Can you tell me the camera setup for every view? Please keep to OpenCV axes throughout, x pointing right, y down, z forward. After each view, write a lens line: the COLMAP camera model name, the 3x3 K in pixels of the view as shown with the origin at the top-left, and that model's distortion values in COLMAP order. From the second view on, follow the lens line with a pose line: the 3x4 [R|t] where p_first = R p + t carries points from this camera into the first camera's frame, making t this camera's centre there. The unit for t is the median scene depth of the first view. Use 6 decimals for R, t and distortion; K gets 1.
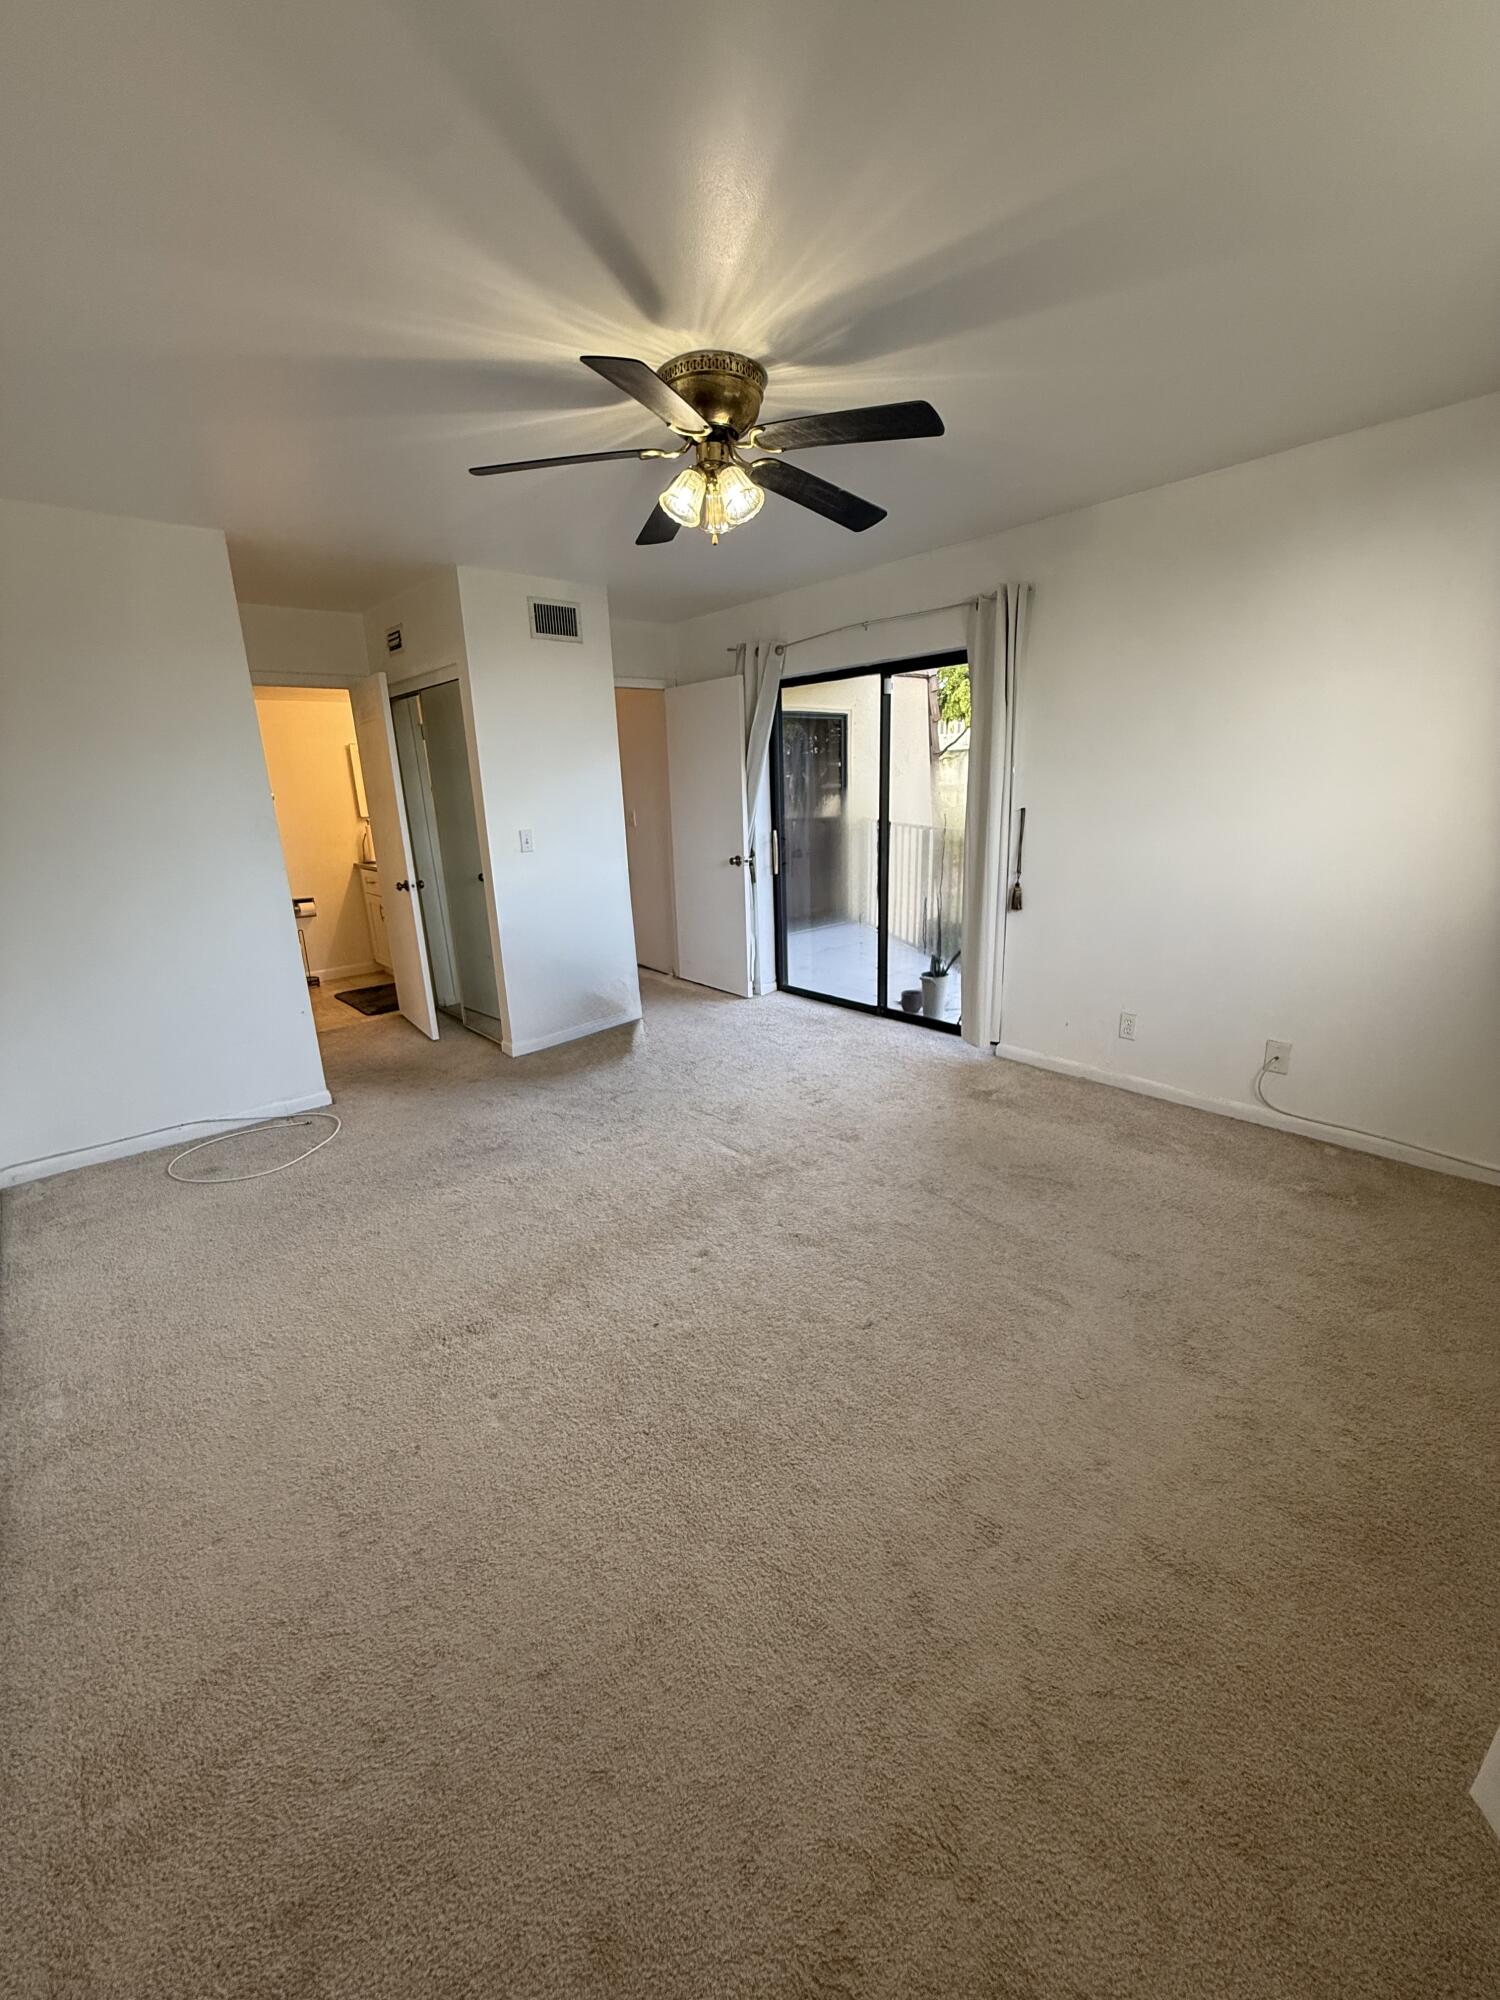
lens RADIAL K [[805.5, 0, 744.7], [0, 805.5, 999.8], [0, 0, 1]] dist [-0.000335, -0.000001]
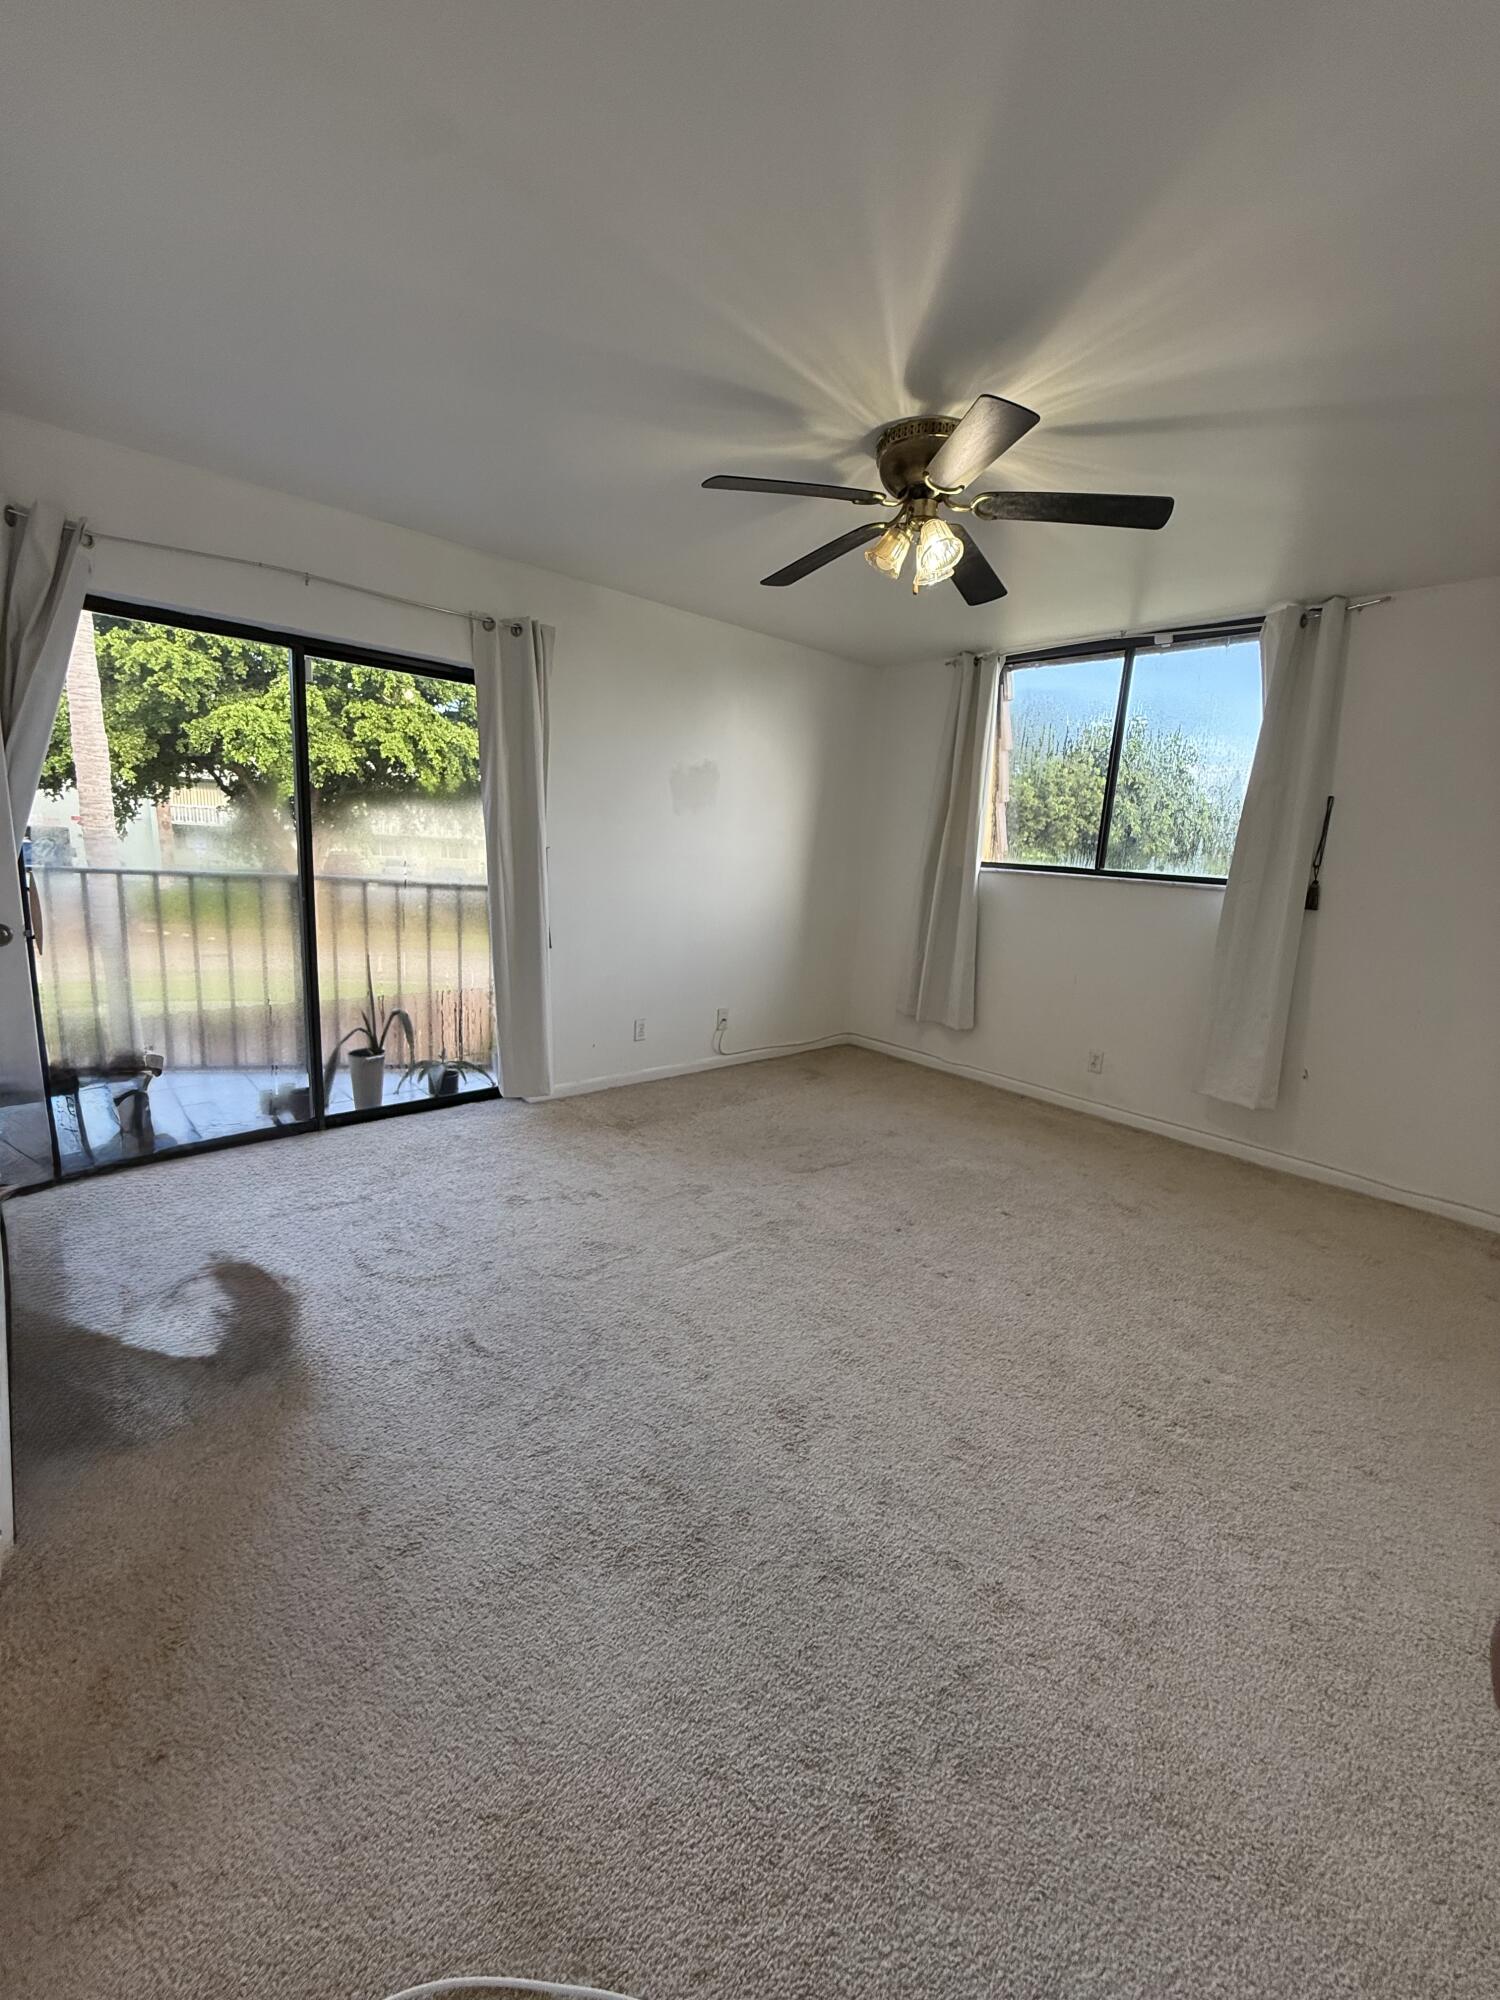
lens RADIAL K [[805.5, 0, 733.1], [0, 805.5, 1001.0], [0, 0, 1]] dist [-0.000335, -0.000001]
pose [[-0.021042, -0.157806, 0.987246, -0.693407], [0.210486, 0.964633, 0.158678, -0.166796], [-0.977370, 0.211140, 0.012918, 0.811844]]
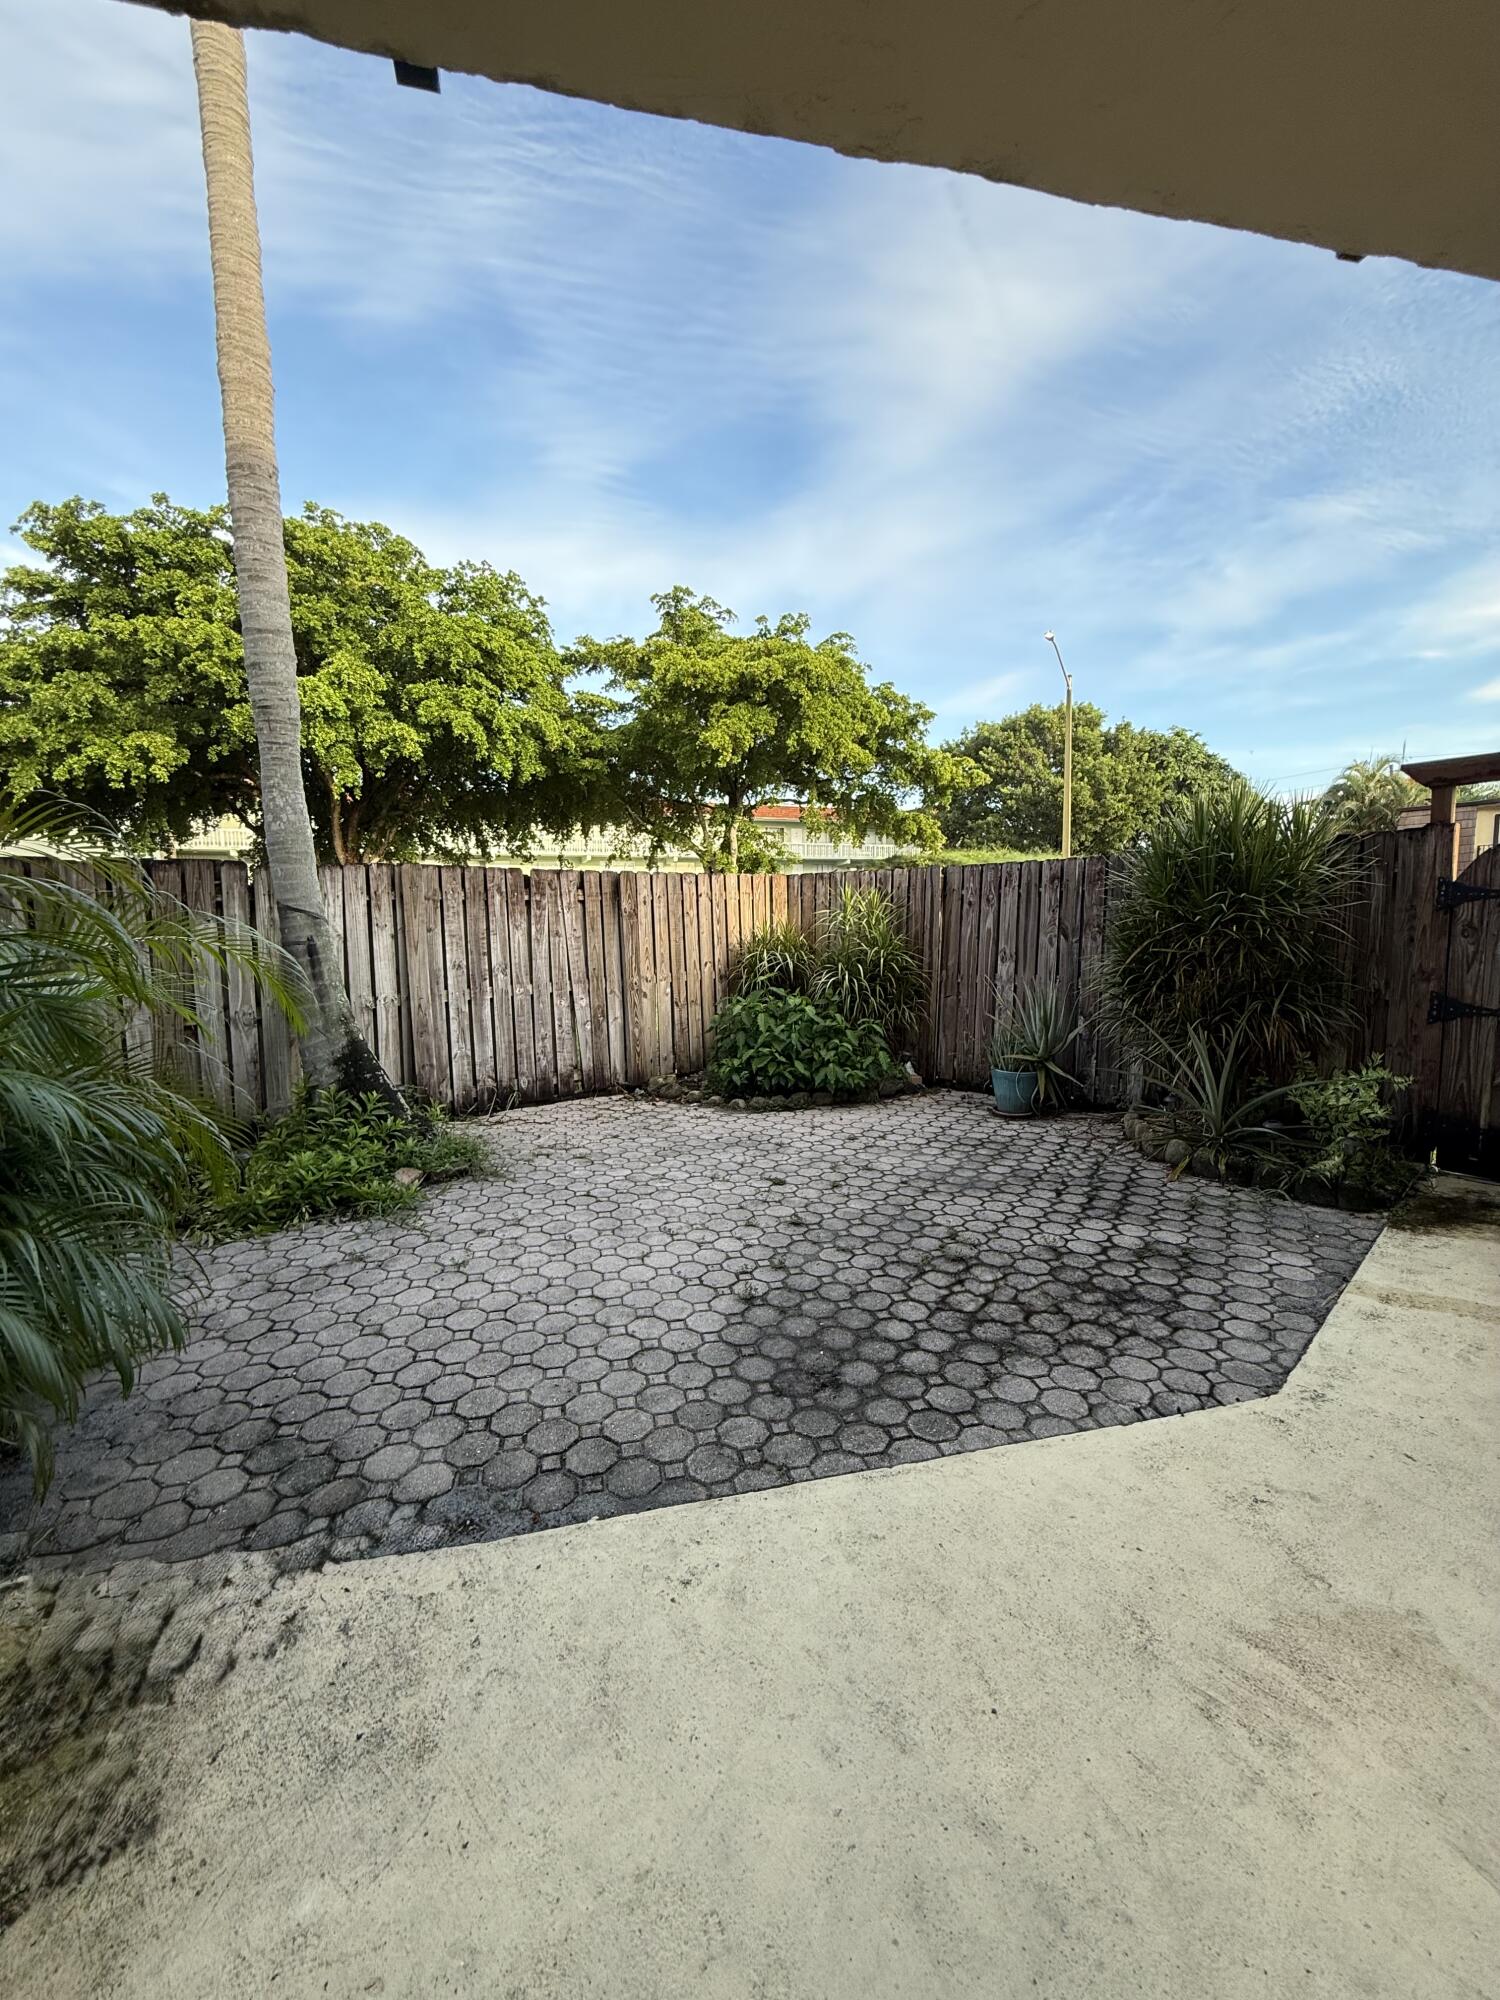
lens RADIAL K [[805.5, 0, 753.2], [0, 805.5, 1004.7], [0, 0, 1]] dist [-0.000335, -0.000001]
pose [[-0.061527, -0.060303, 0.996282, -0.588105], [0.287440, 0.954815, 0.075545, -0.100969], [-0.955820, 0.291019, -0.041414, 0.959536]]
